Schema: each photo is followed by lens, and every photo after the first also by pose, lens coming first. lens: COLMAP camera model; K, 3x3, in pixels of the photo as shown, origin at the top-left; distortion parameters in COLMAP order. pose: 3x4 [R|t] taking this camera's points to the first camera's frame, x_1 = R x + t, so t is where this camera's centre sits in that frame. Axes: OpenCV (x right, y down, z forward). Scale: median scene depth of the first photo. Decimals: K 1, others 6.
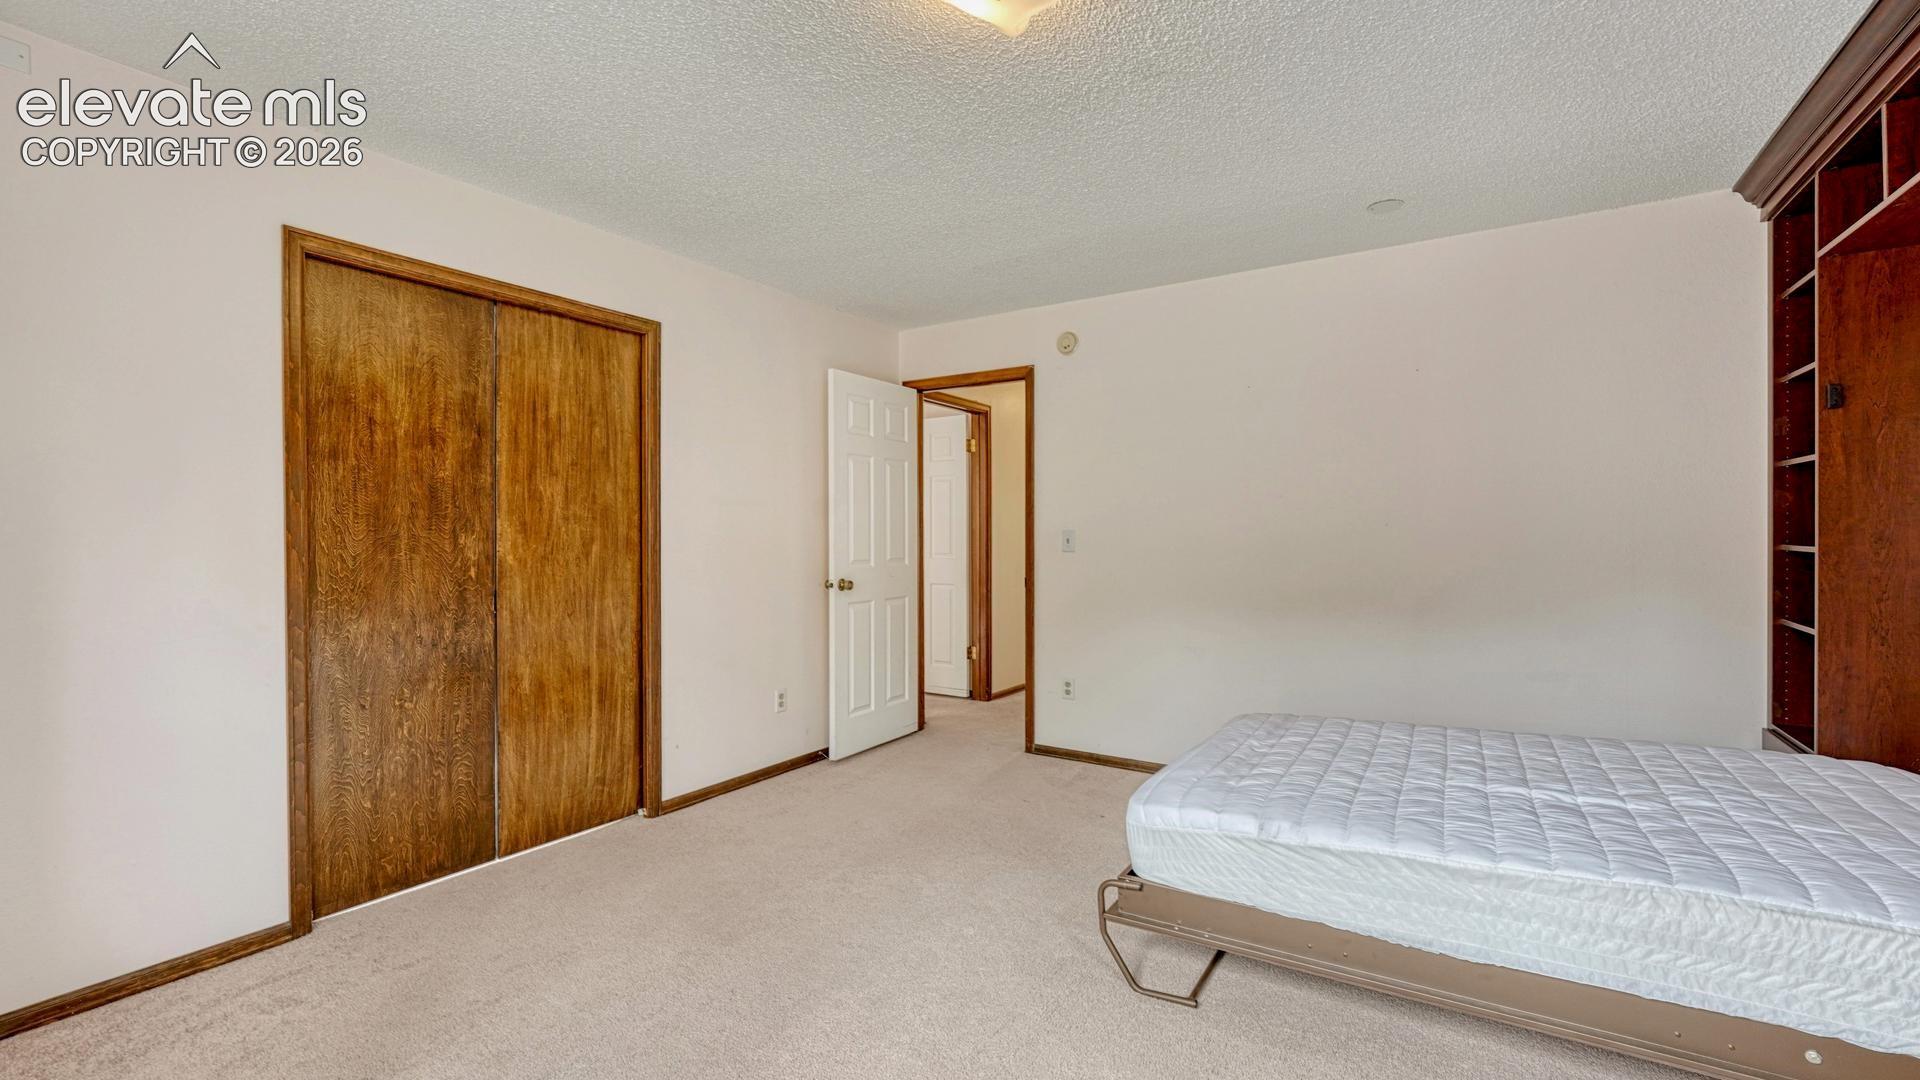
lens RADIAL K [[816.6, 0, 961.6], [0, 816.6, 538.4], [0, 0, 1]] dist [0.002467, -0.000551]
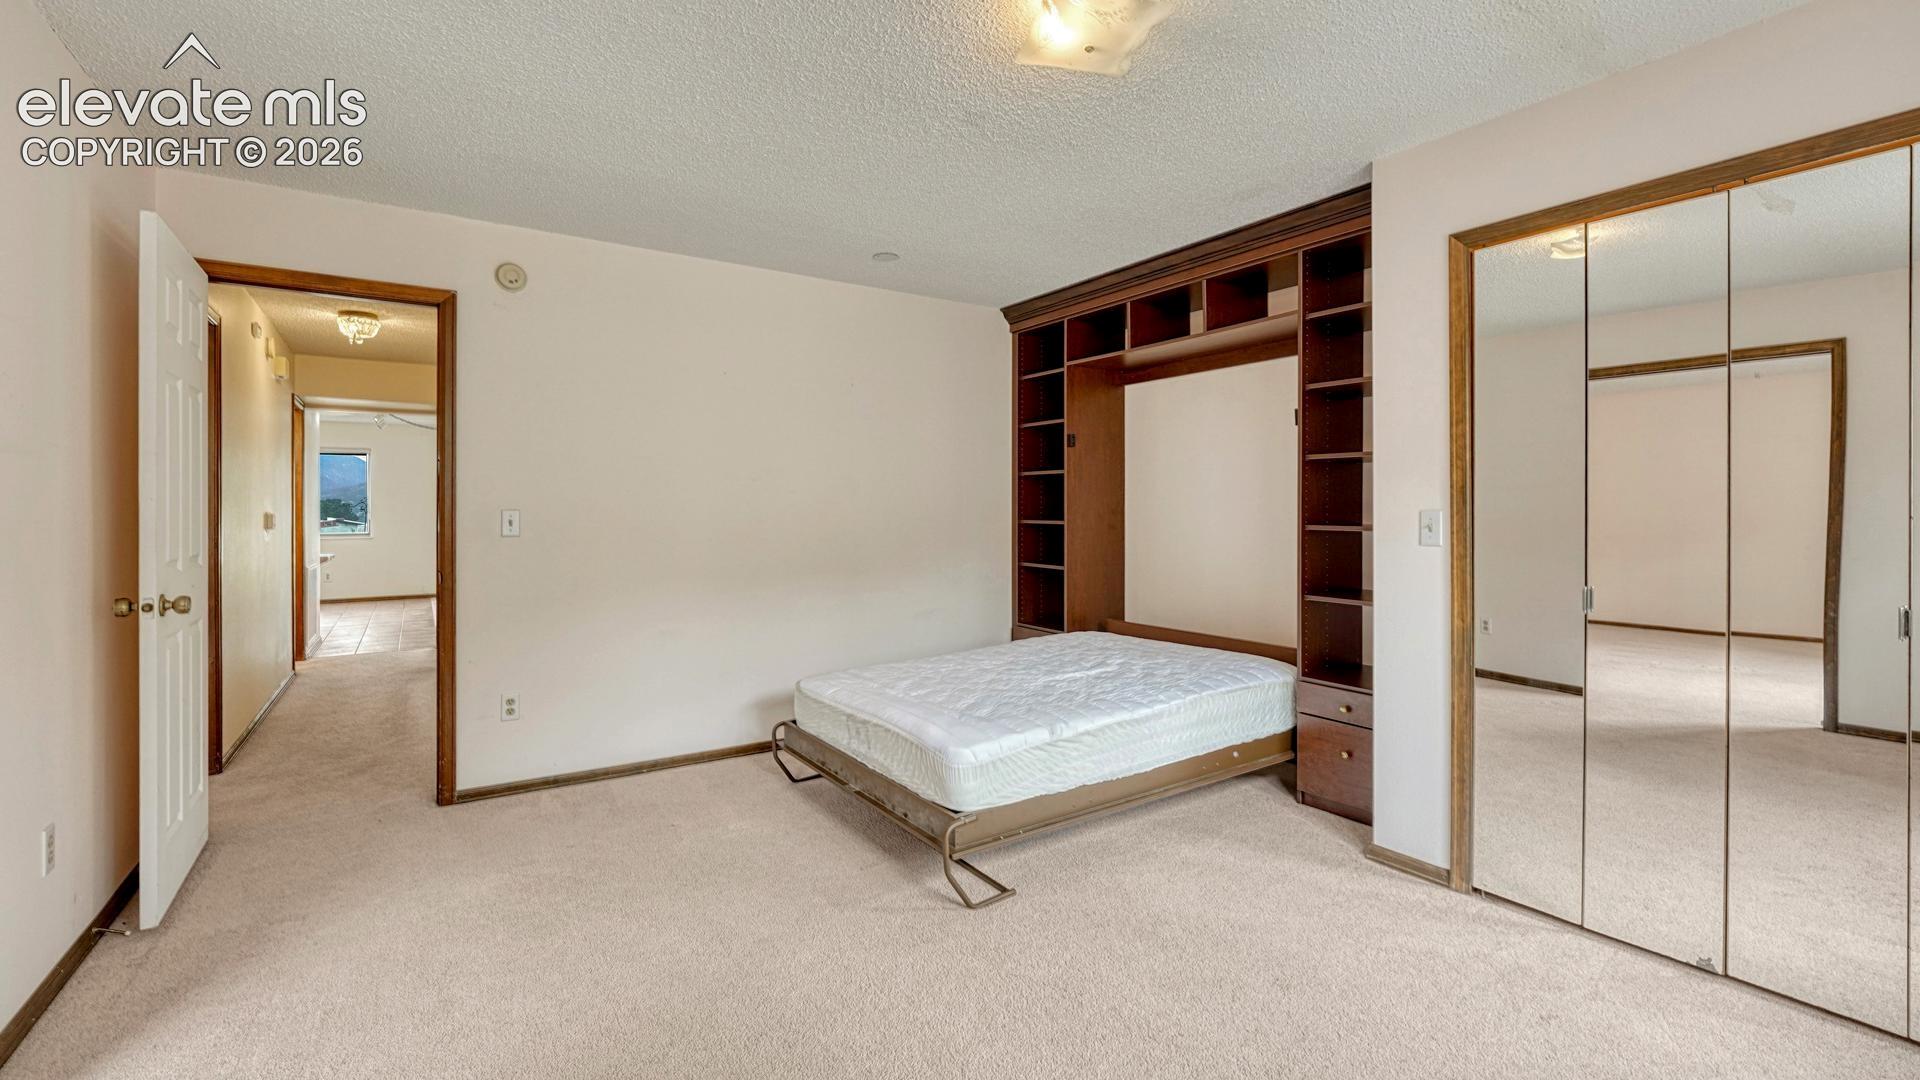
lens RADIAL K [[807.2, 0, 951.9], [0, 807.2, 520.5], [0, 0, 1]] dist [-0.000099, 0.000221]
pose [[0.405162, -0.005314, 0.914229, -0.609760], [0.005330, 0.999980, 0.003451, 0.000542], [-0.914229, 0.003475, 0.405182, 0.410529]]
